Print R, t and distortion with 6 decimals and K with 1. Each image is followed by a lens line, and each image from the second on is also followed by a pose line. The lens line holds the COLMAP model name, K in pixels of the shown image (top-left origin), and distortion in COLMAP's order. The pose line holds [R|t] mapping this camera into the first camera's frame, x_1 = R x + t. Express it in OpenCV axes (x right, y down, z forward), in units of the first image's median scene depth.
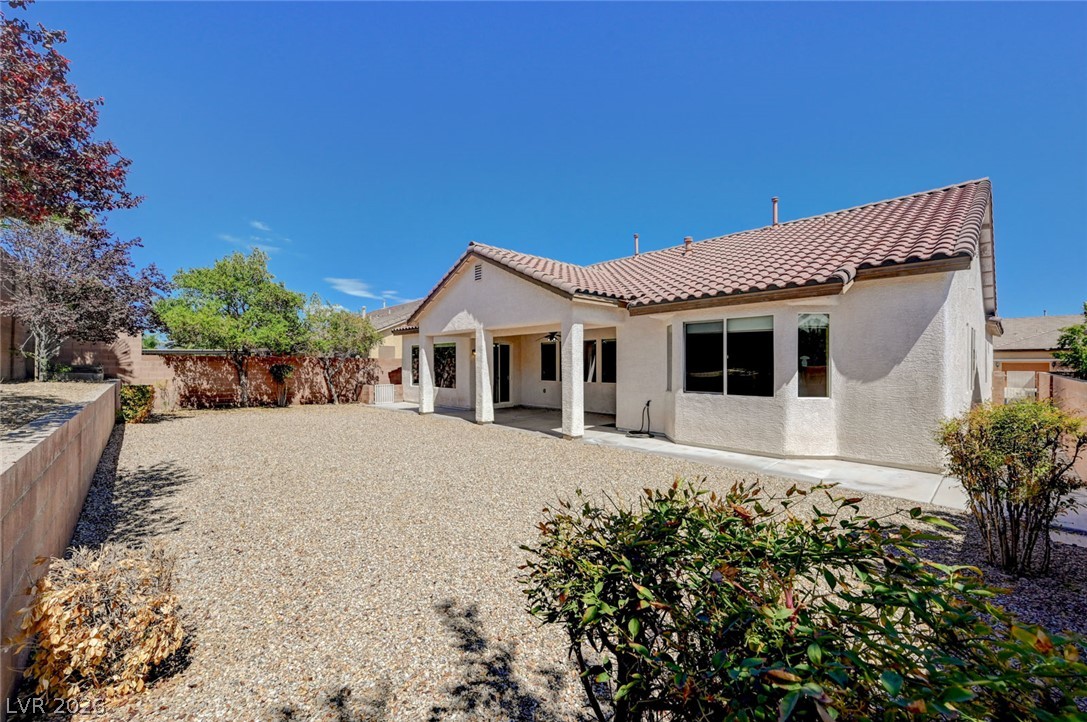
lens RADIAL K [[431.6, 0, 546.5], [0, 431.6, 363.3], [0, 0, 1]] dist [0.003165, 0.002104]
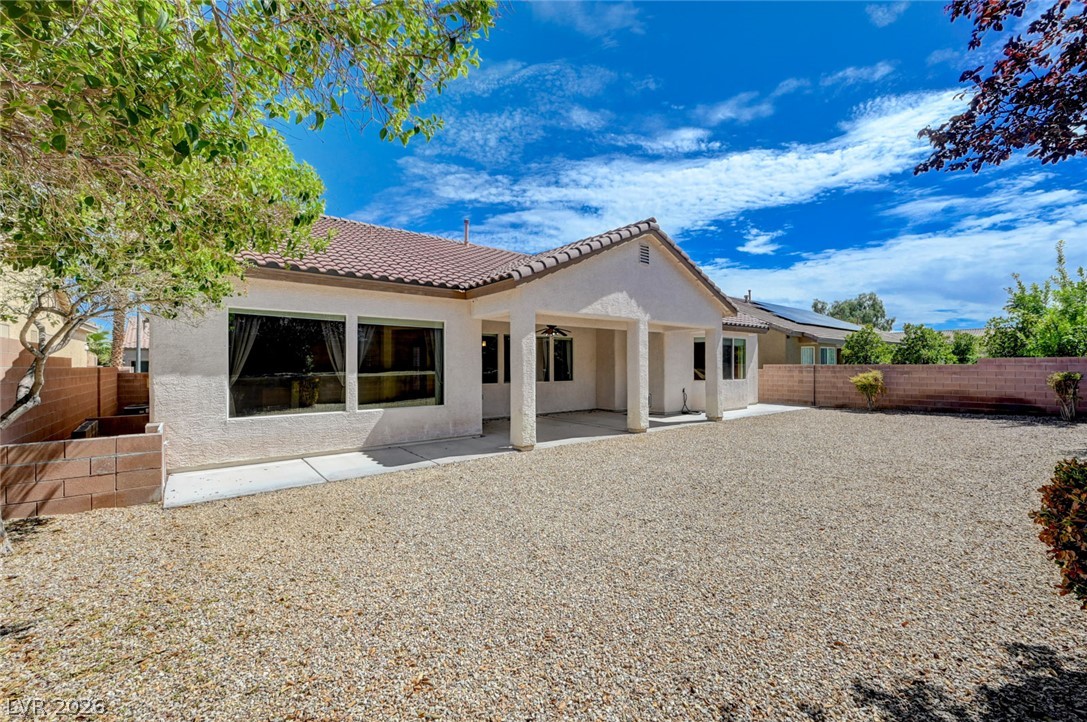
lens RADIAL K [[431.6, 0, 544.8], [0, 431.6, 363.3], [0, 0, 1]] dist [0.003165, 0.002104]
pose [[0.108062, 0.009306, 0.994101, -0.867613], [-0.000439, 0.999957, -0.009313, 0.011995], [-0.994144, 0.000570, 0.108062, 0.934413]]
